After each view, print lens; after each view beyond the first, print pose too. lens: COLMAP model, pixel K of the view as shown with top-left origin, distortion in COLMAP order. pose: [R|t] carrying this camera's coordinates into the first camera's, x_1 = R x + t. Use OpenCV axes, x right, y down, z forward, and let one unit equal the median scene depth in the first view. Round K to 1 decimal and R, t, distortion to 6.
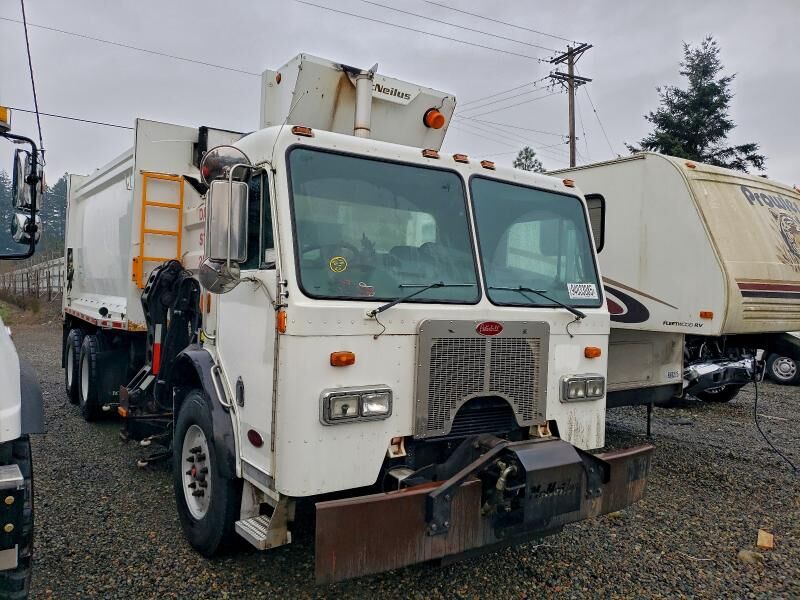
lens RADIAL K [[695.5, 0, 400.0], [0, 695.5, 300.0], [0, 0, 1]] dist [0.005723, 0.000106]
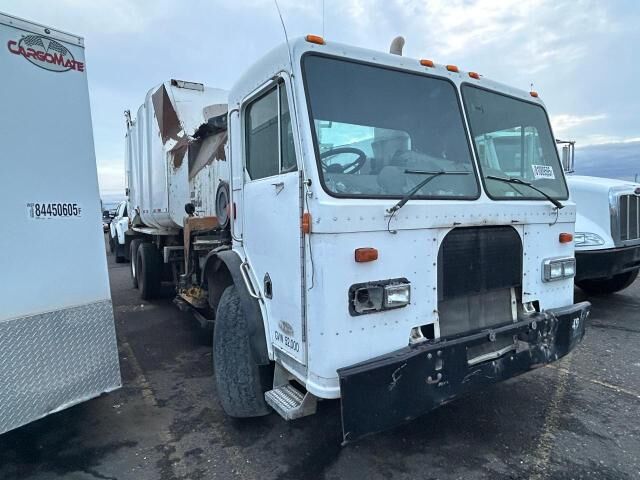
lens RADIAL K [[421.2, 0, 320.0], [0, 421.2, 240.0], [0, 0, 1]] dist [-0.001847, -0.000308]
pose [[0.996804, -0.044111, -0.066603, -0.094121], [0.048146, 0.997022, 0.060246, 0.019099], [0.063747, -0.063260, 0.995959, 0.319526]]
